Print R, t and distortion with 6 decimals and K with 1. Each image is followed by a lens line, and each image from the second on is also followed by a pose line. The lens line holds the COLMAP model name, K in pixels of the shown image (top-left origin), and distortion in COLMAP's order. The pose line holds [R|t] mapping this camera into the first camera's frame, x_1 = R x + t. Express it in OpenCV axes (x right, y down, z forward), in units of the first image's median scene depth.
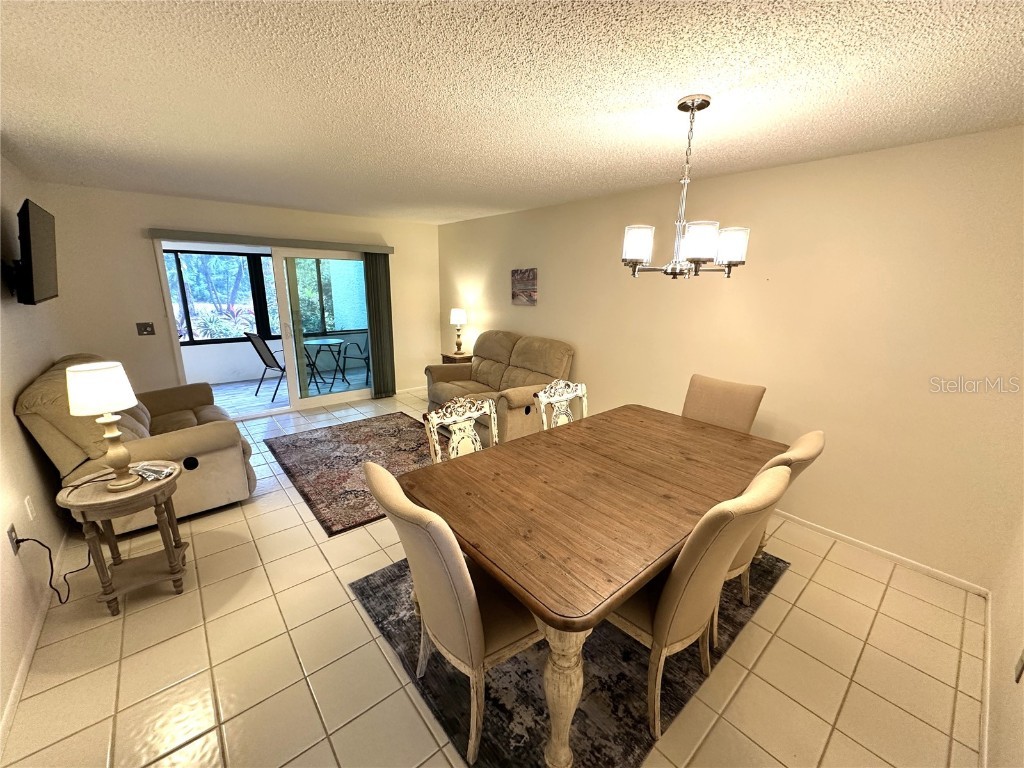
lens RADIAL K [[407.1, 0, 511.5], [0, 407.1, 384.2], [0, 0, 1]] dist [-0.001686, 0.000233]
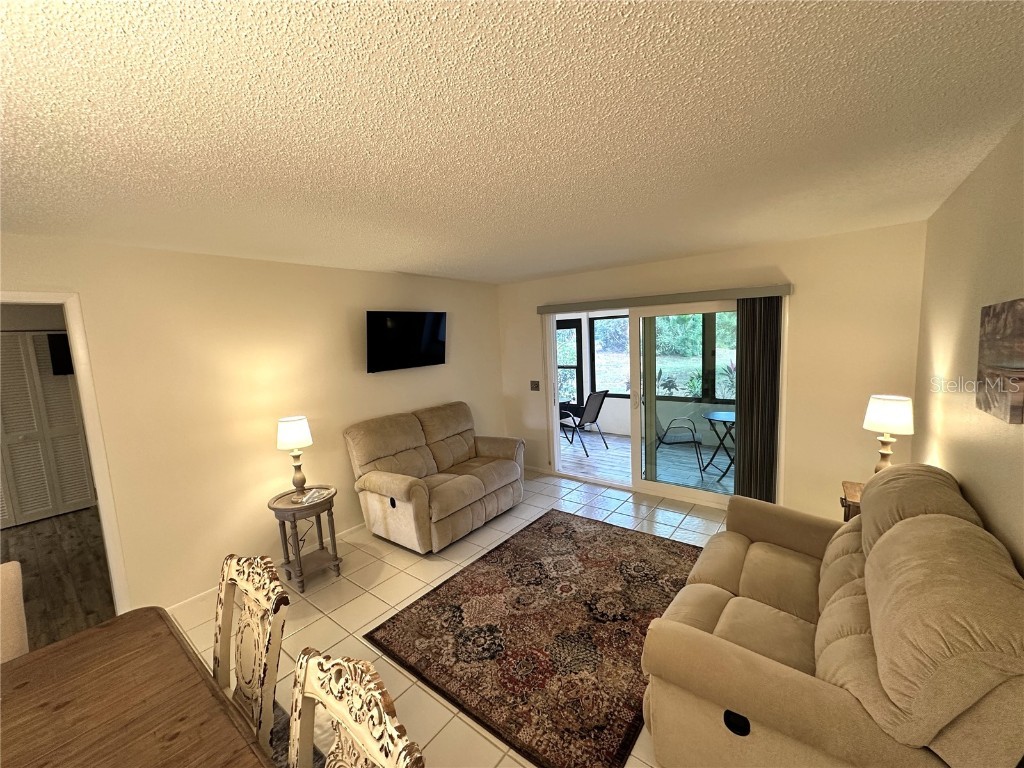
lens RADIAL K [[407.1, 0, 511.5], [0, 407.1, 384.2], [0, 0, 1]] dist [-0.001686, 0.000233]
pose [[0.196636, 0.089710, -0.976364, 0.292072], [-0.189872, 0.980439, 0.051845, -0.186112], [0.961916, 0.175190, 0.209823, 0.649442]]
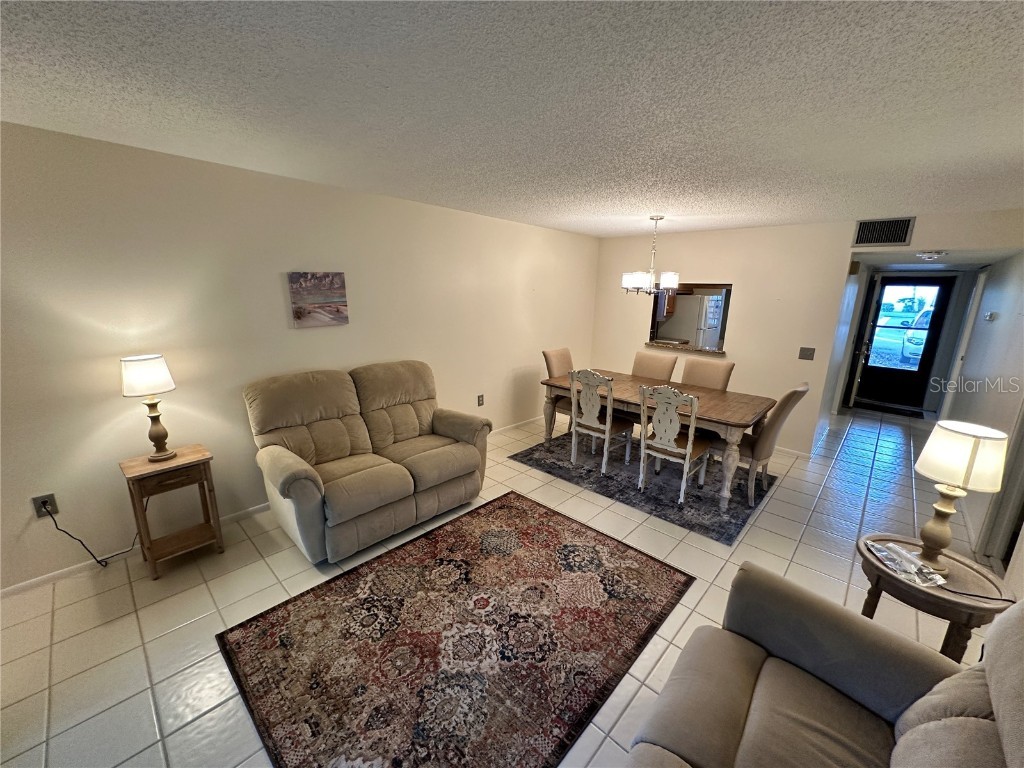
lens RADIAL K [[407.1, 0, 511.5], [0, 407.1, 384.2], [0, 0, 1]] dist [-0.001686, 0.000233]
pose [[-0.105283, -0.247042, 0.963268, -0.754446], [0.216108, 0.939819, 0.264648, -0.243063], [-0.970677, 0.236032, -0.045559, 0.851329]]
